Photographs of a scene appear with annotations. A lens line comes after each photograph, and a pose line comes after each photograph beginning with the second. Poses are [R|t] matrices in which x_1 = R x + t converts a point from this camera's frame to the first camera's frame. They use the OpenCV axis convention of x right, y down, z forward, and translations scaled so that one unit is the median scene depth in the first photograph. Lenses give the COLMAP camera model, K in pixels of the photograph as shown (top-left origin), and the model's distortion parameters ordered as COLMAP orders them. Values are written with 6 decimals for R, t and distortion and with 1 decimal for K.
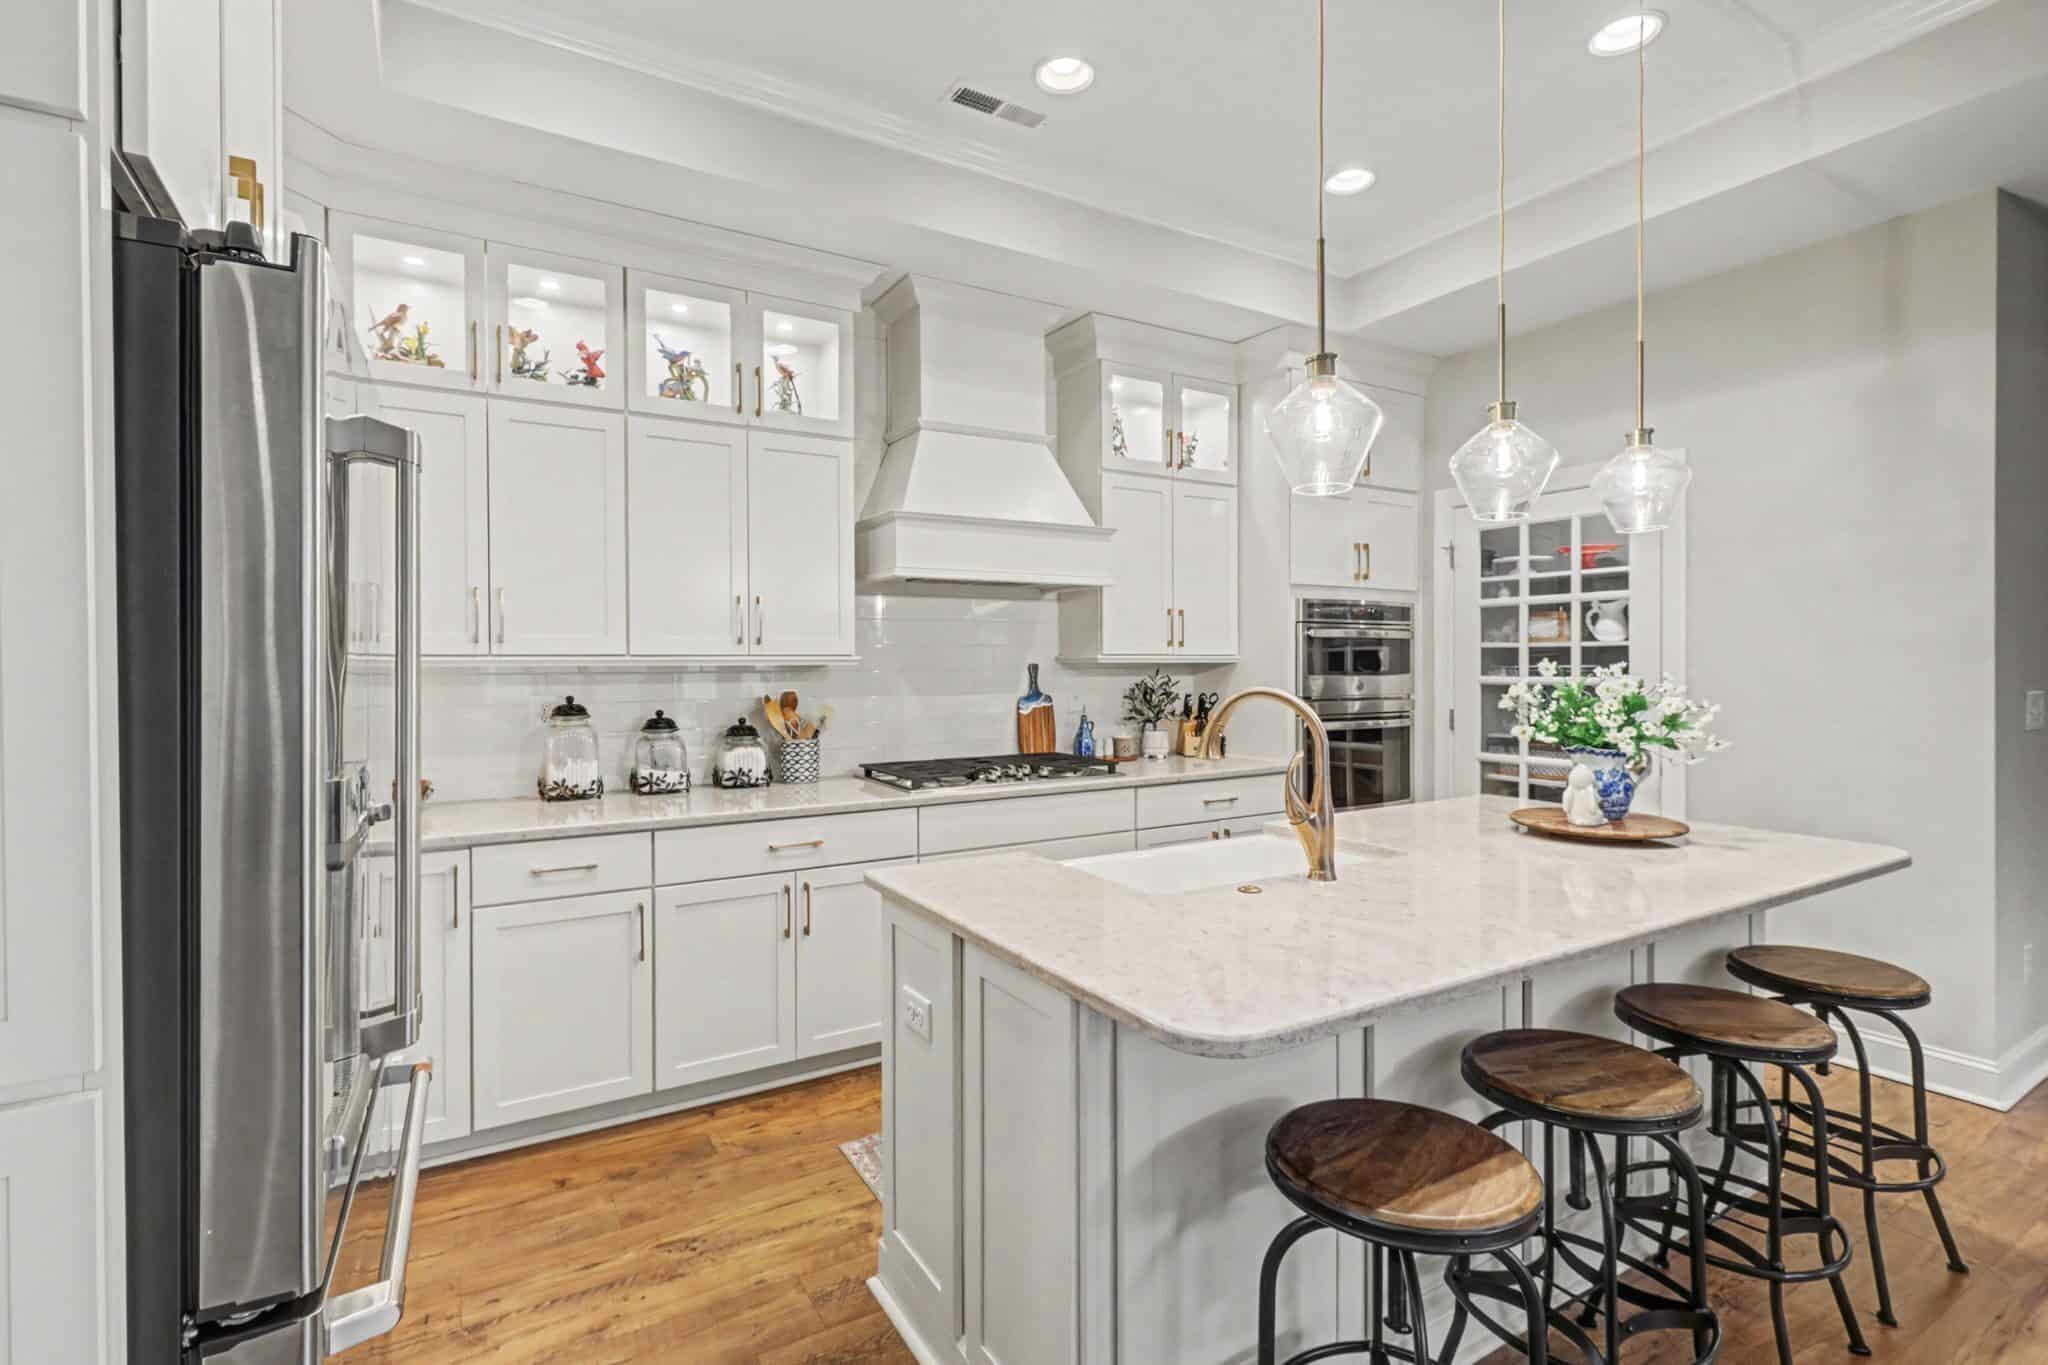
lens RADIAL K [[956.9, 0, 1018.5], [0, 956.9, 668.6], [0, 0, 1]] dist [0.002184, 0.000300]
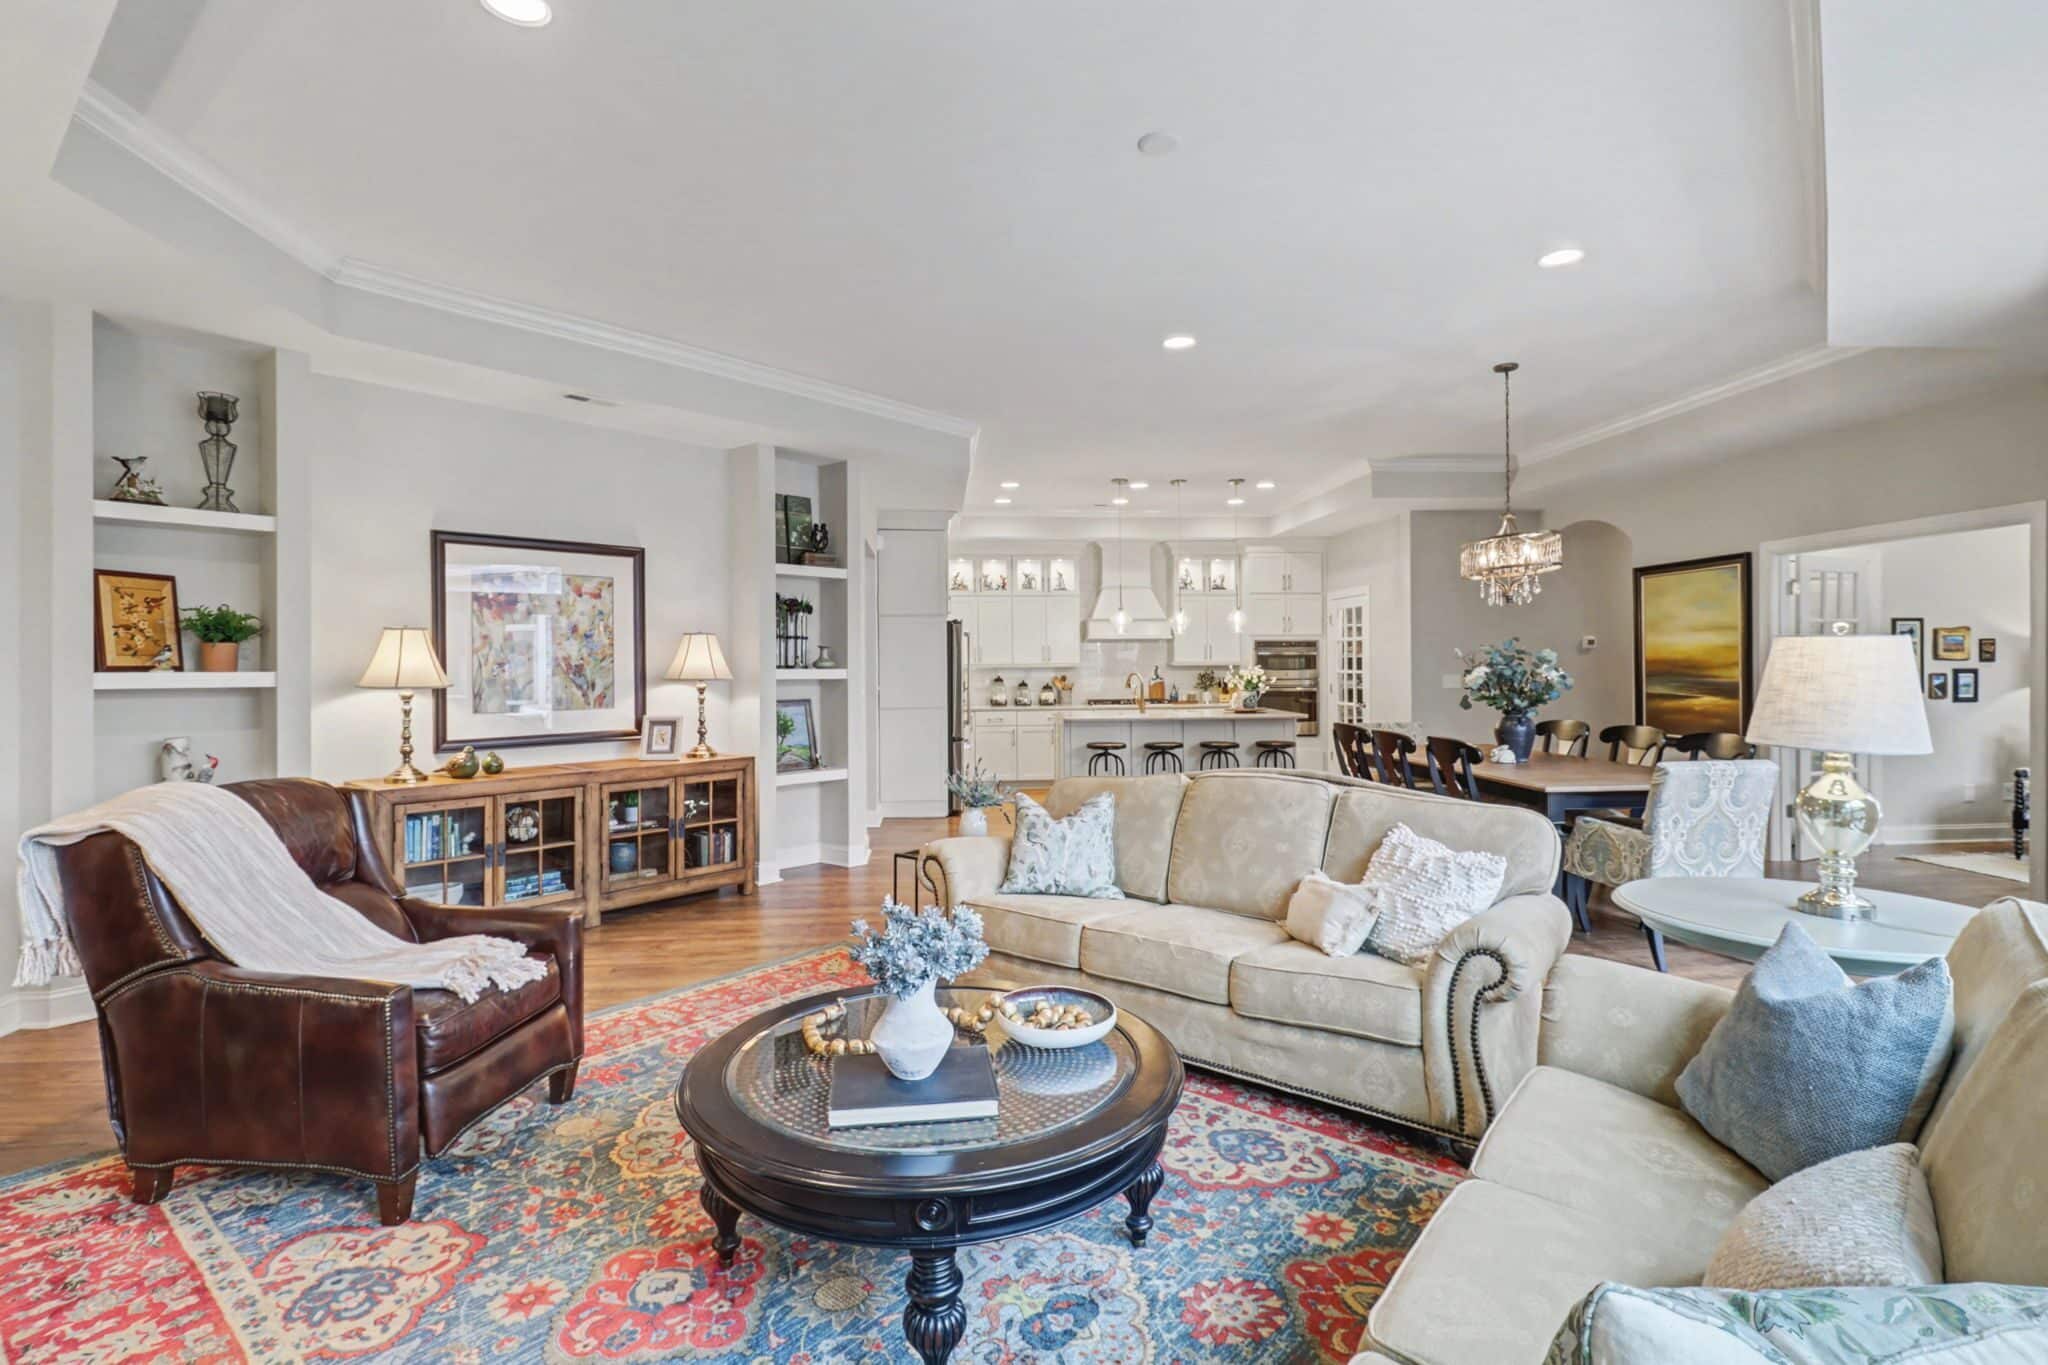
lens RADIAL K [[956.9, 0, 1028.0], [0, 956.9, 673.1], [0, 0, 1]] dist [0.002184, 0.000300]
pose [[0.903751, -0.001334, -0.428056, 1.022902], [0.001364, 0.999999, -0.000238, 0.017765], [0.428056, -0.000369, 0.903752, -1.921793]]
